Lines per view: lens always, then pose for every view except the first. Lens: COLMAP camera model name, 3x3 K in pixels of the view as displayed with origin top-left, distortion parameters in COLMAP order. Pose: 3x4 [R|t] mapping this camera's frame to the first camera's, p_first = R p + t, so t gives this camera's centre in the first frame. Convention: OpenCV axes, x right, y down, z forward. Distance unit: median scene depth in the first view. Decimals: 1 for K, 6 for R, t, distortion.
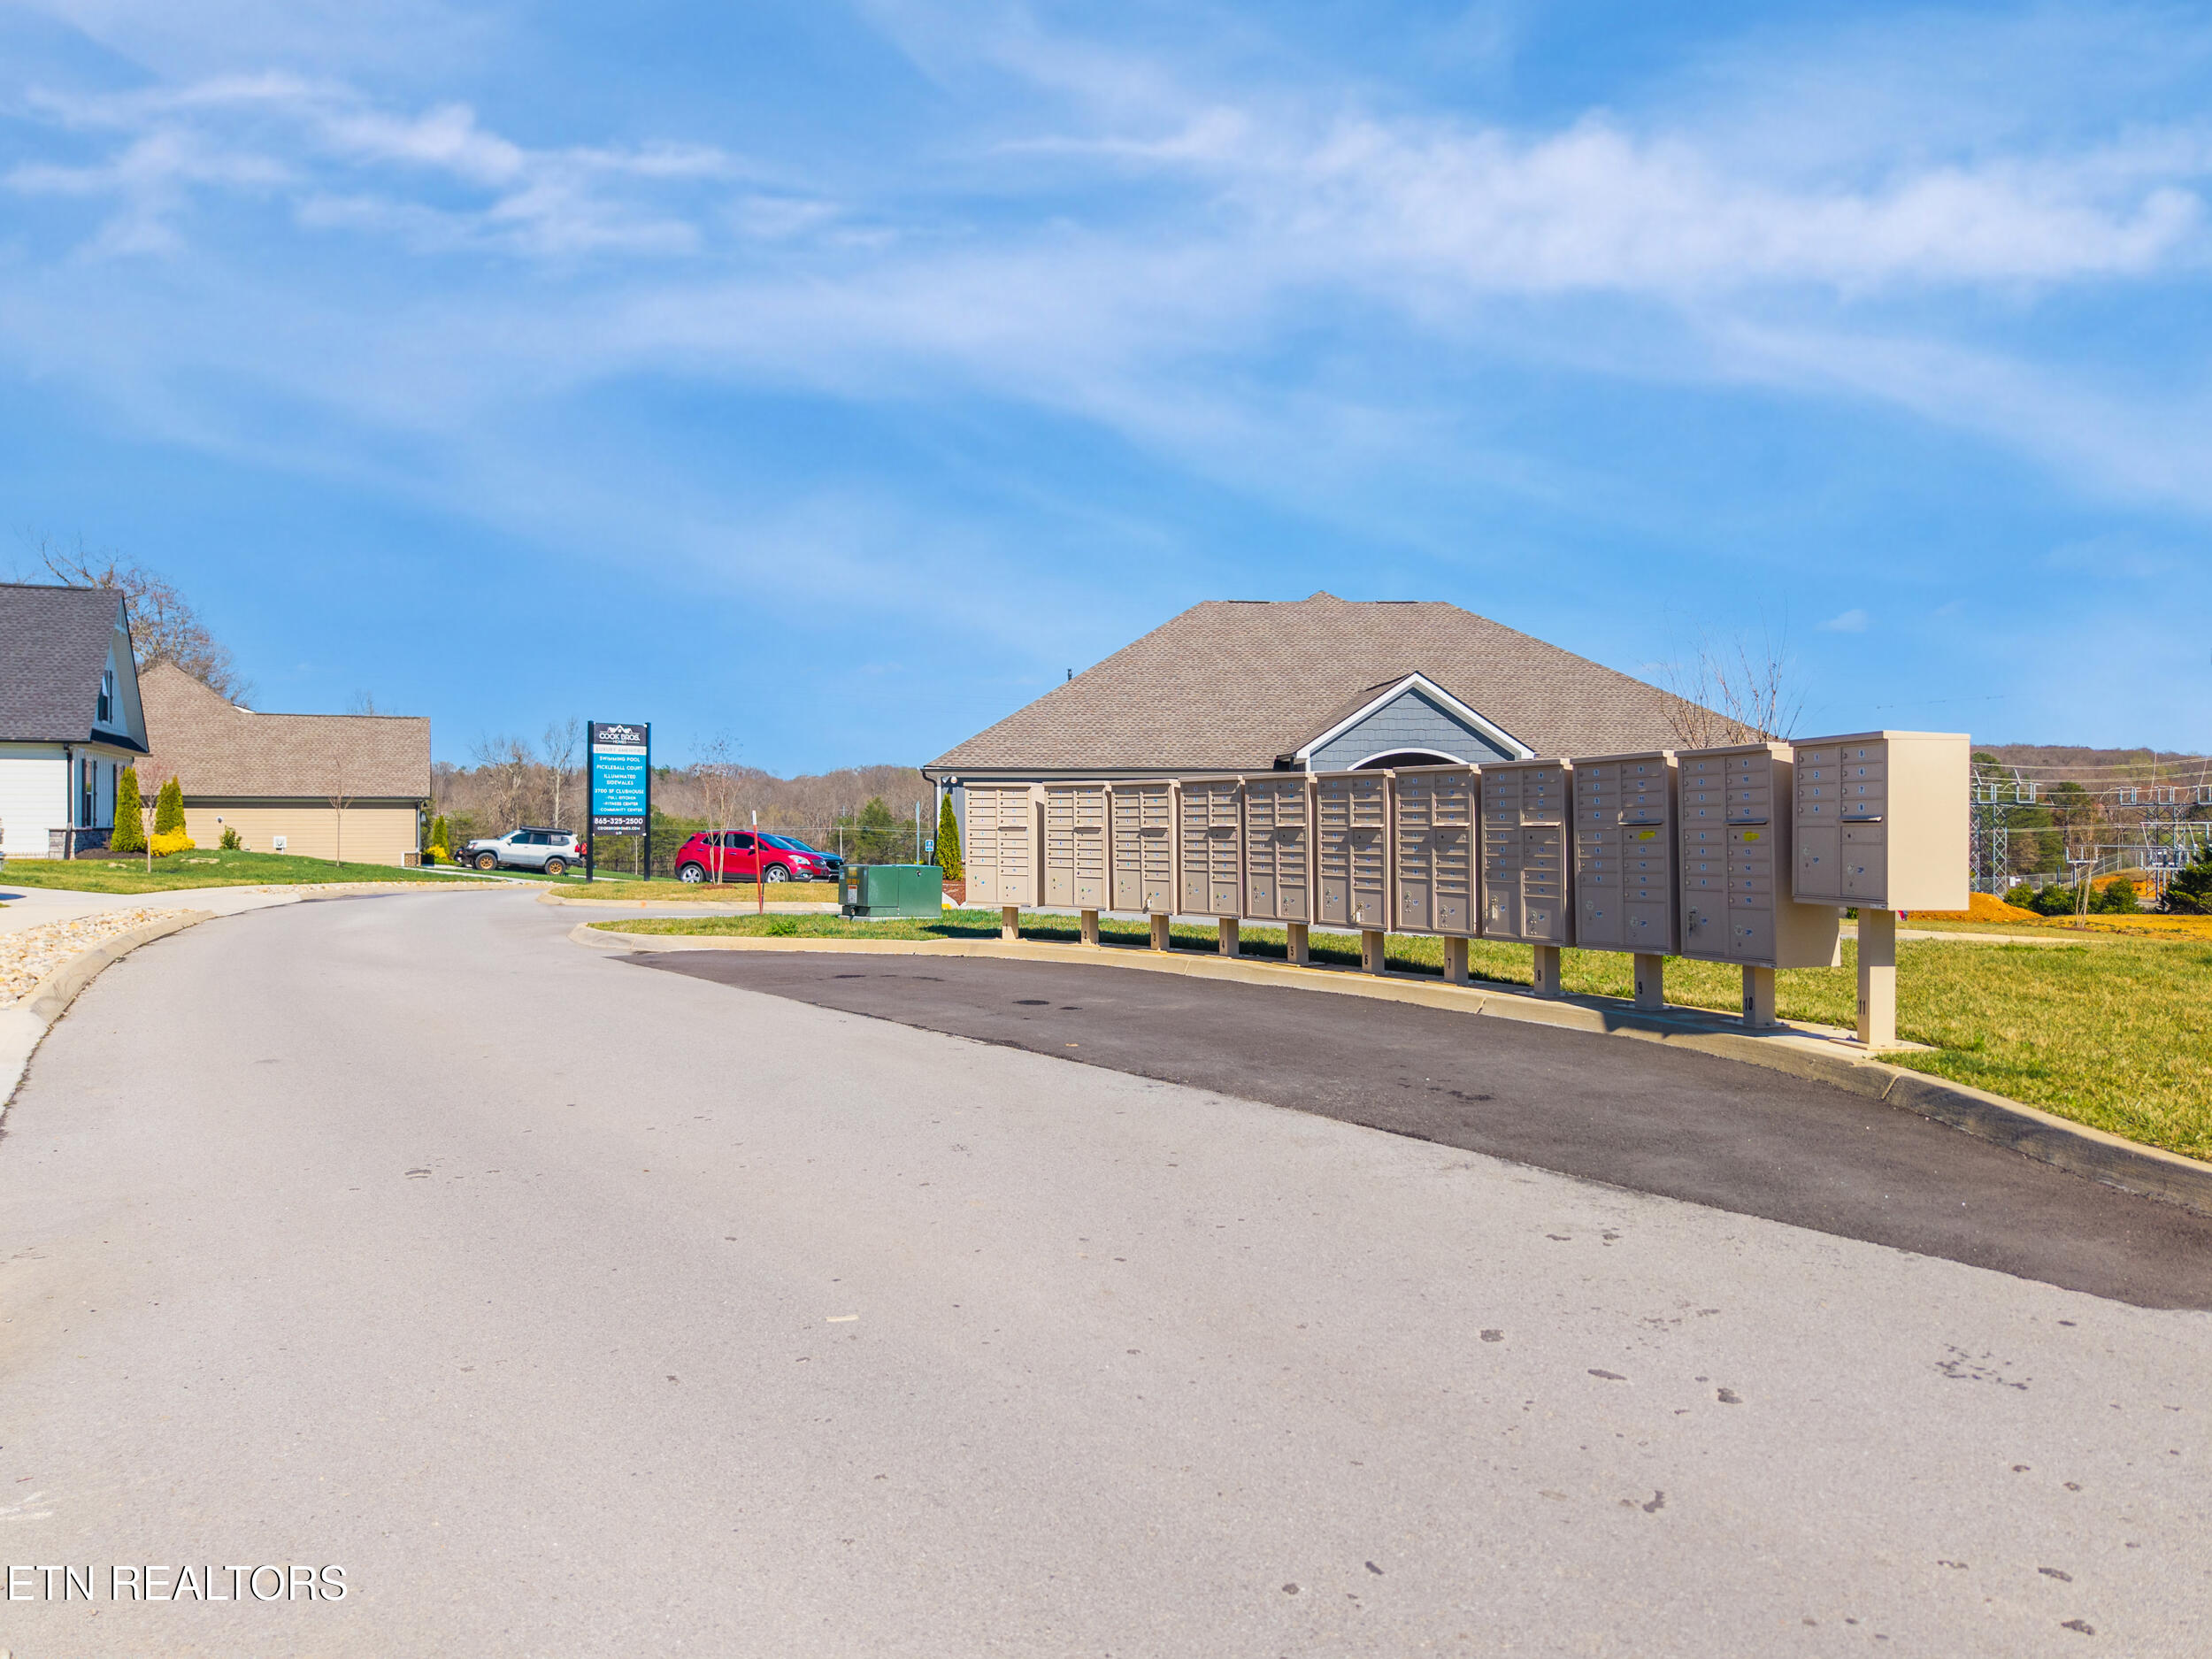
lens RADIAL K [[1484.6, 0, 1110.7], [0, 1484.6, 825.4], [0, 0, 1]] dist [0.024023, -0.019133]
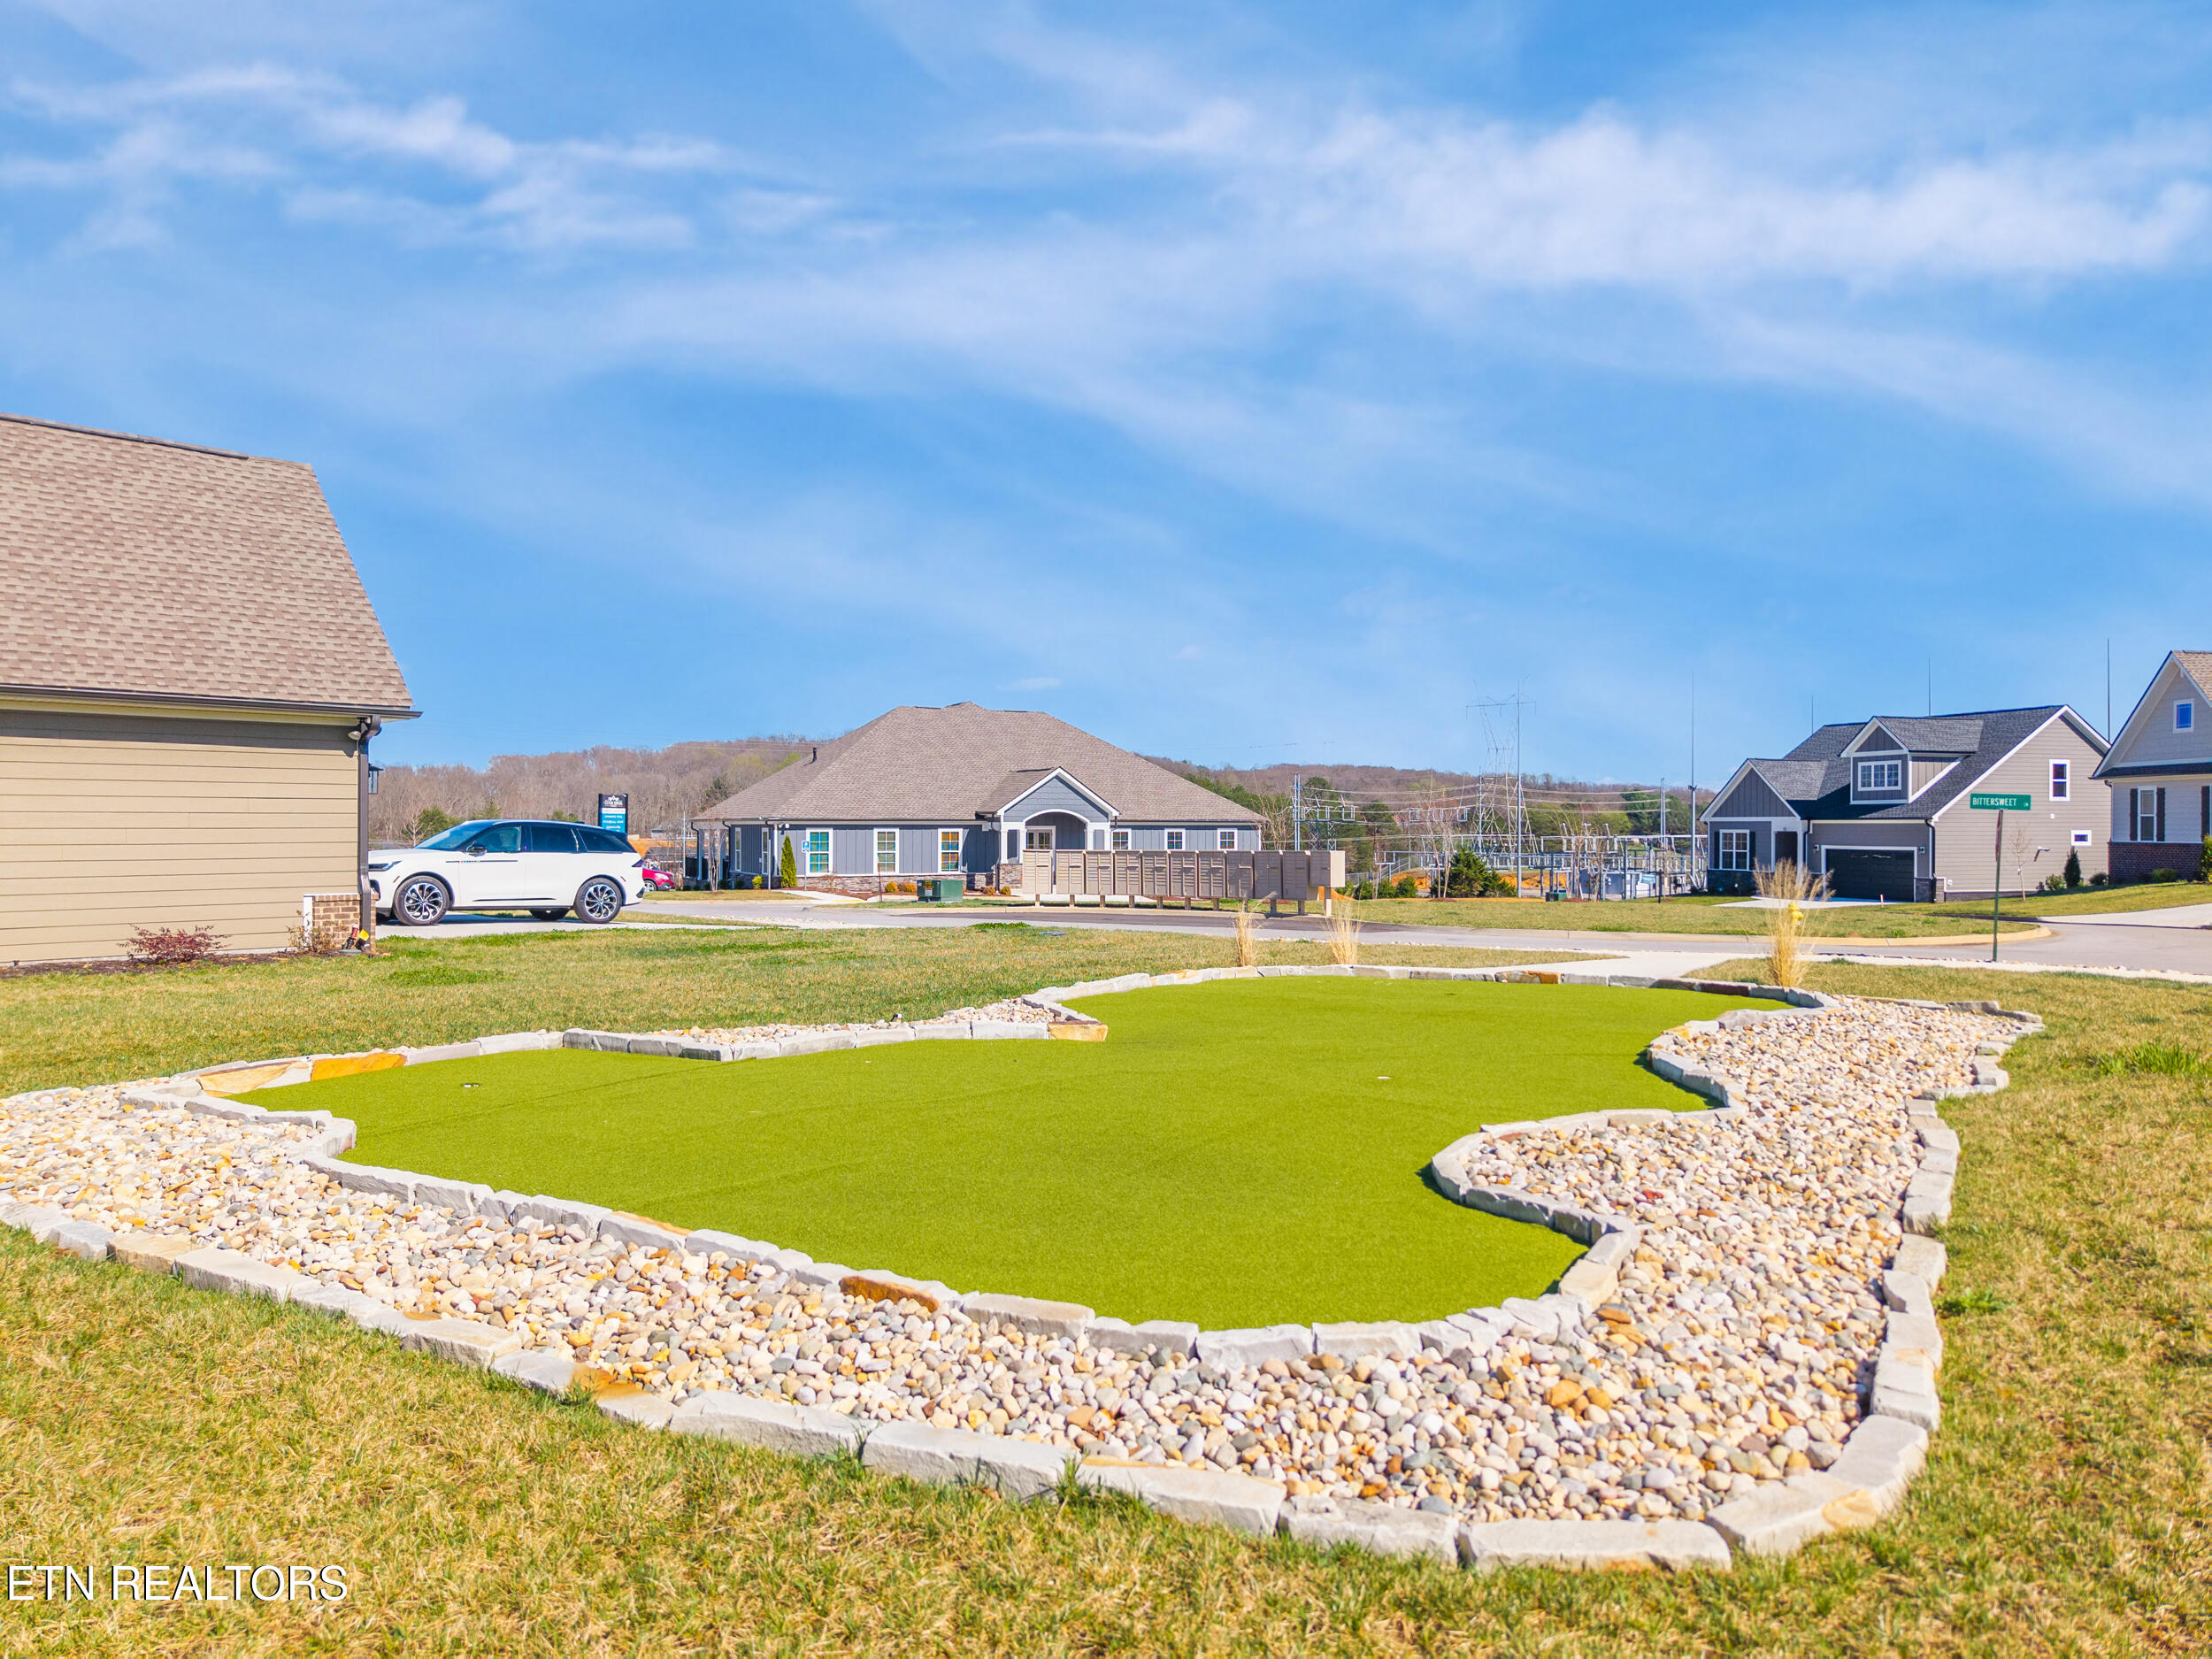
lens RADIAL K [[1484.6, 0, 1110.7], [0, 1484.6, 825.4], [0, 0, 1]] dist [0.024023, -0.019133]
pose [[0.924423, 0.000444, 0.381369, -0.355236], [0.000903, 0.999994, -0.003353, -0.022800], [-0.381368, 0.003443, 0.924417, -0.572871]]
